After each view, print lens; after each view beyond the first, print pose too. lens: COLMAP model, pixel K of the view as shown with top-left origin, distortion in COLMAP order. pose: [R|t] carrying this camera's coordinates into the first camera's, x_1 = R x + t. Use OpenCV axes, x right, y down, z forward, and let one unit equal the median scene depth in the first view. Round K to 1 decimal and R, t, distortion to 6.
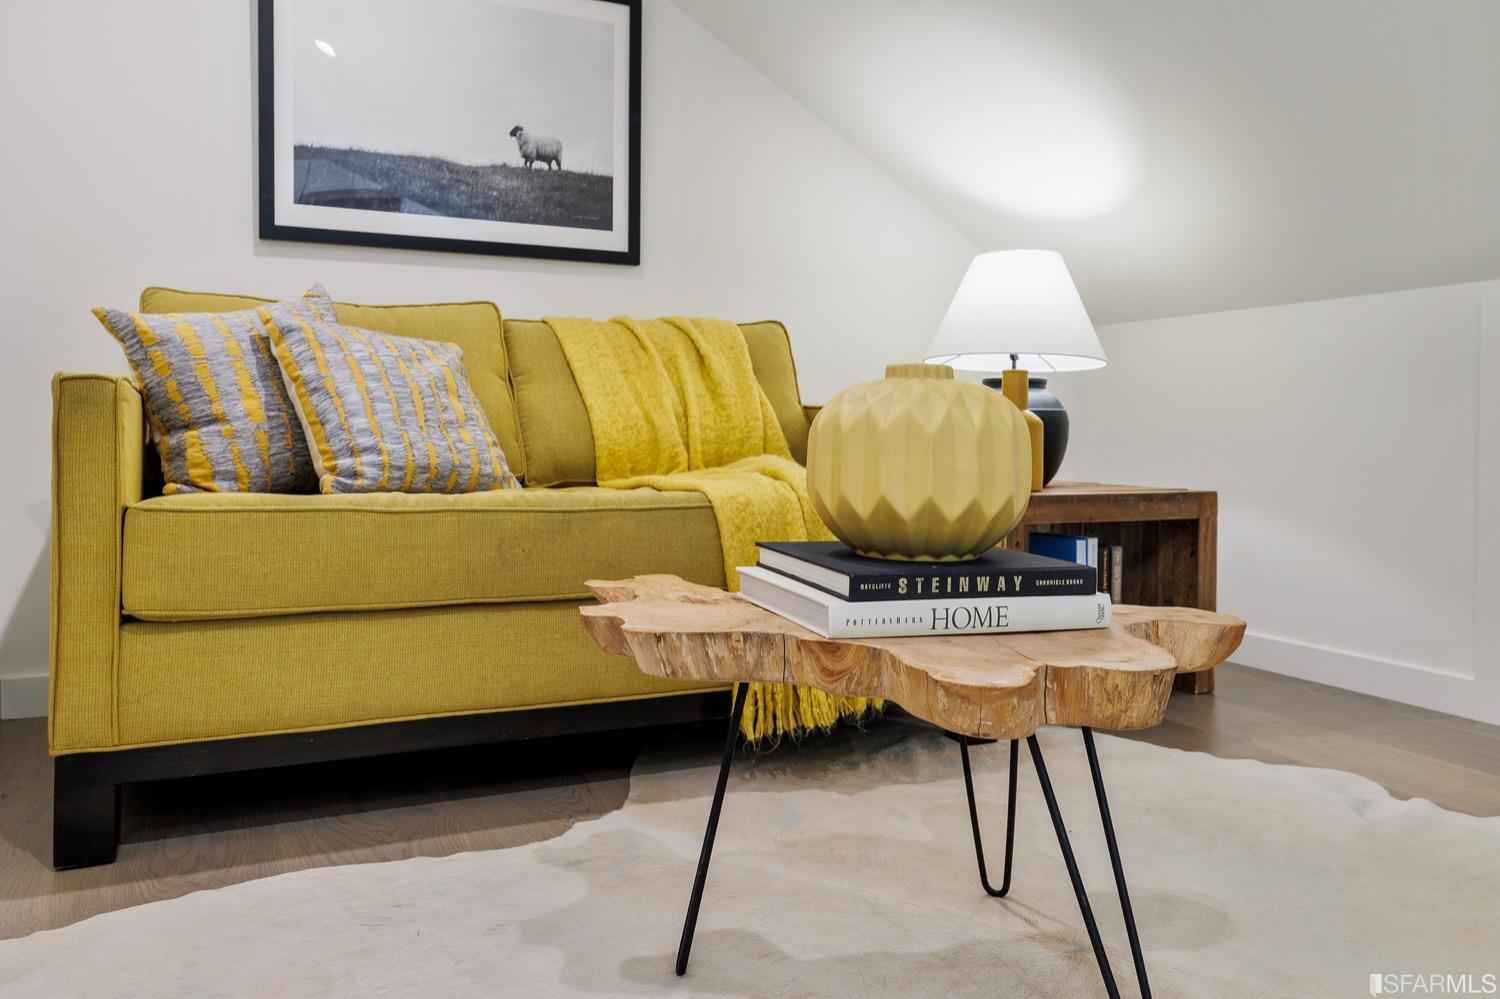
lens RADIAL K [[1123.9, 0, 758.3], [0, 1123.9, 442.5], [0, 0, 1]] dist [-0.008739, 0.007391]
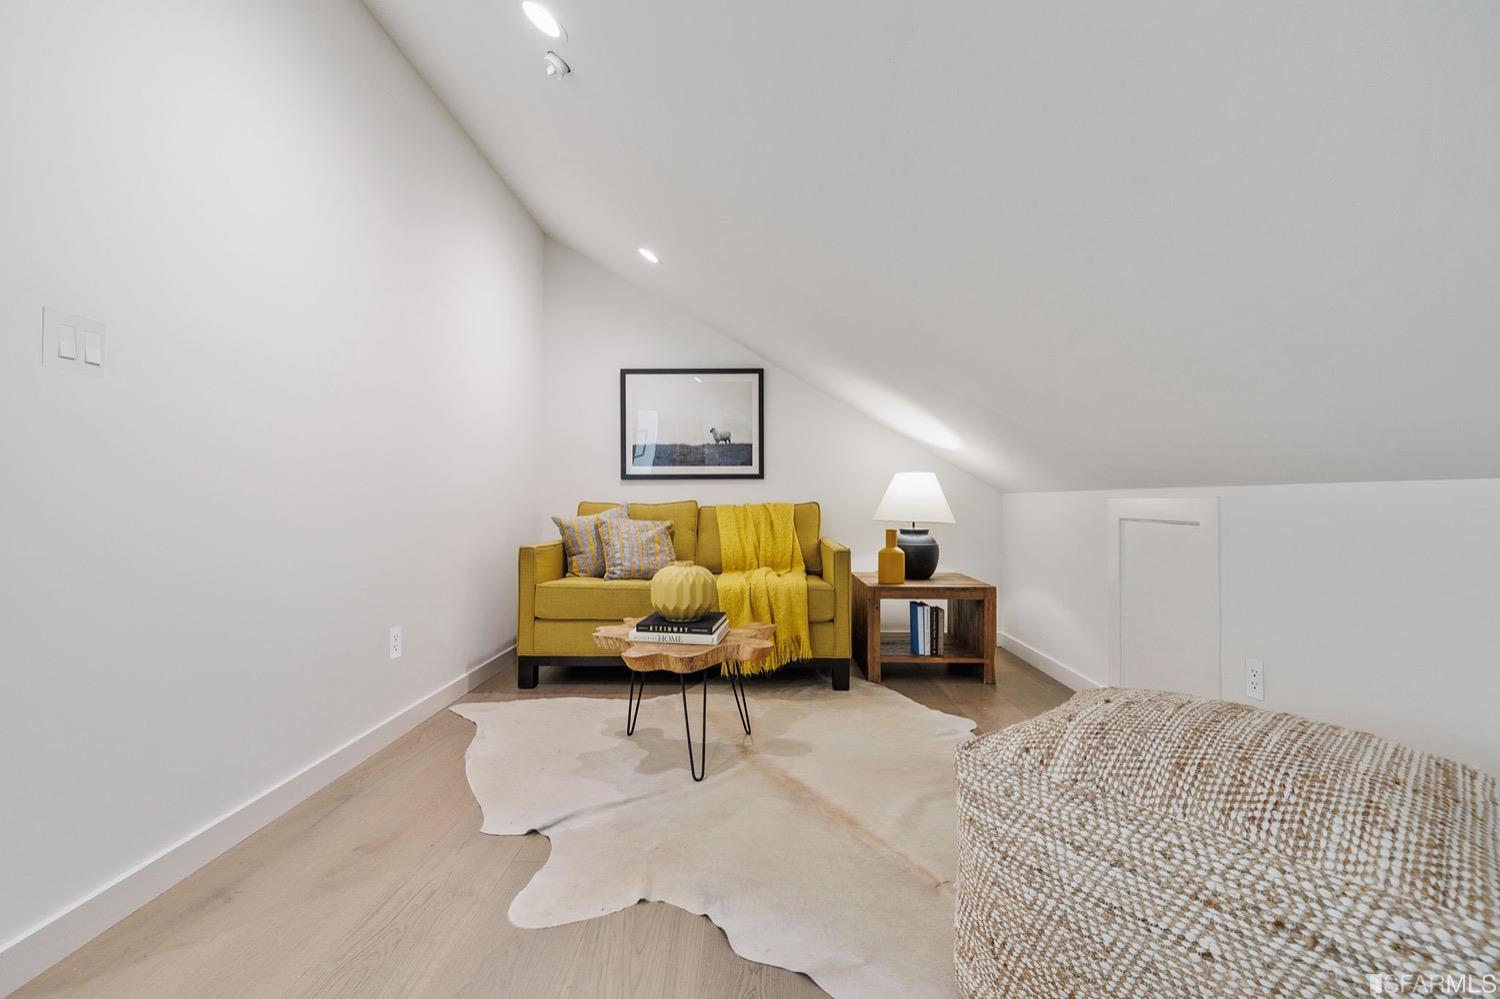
lens RADIAL K [[665.3, 0, 748.6], [0, 665.3, 494.9], [0, 0, 1]] dist [0.011600, -0.000571]
pose [[0.887726, -0.013218, -0.460182, 0.602464], [0.004827, 0.999800, -0.019406, -0.111117], [0.460346, 0.015006, 0.887613, -0.326710]]
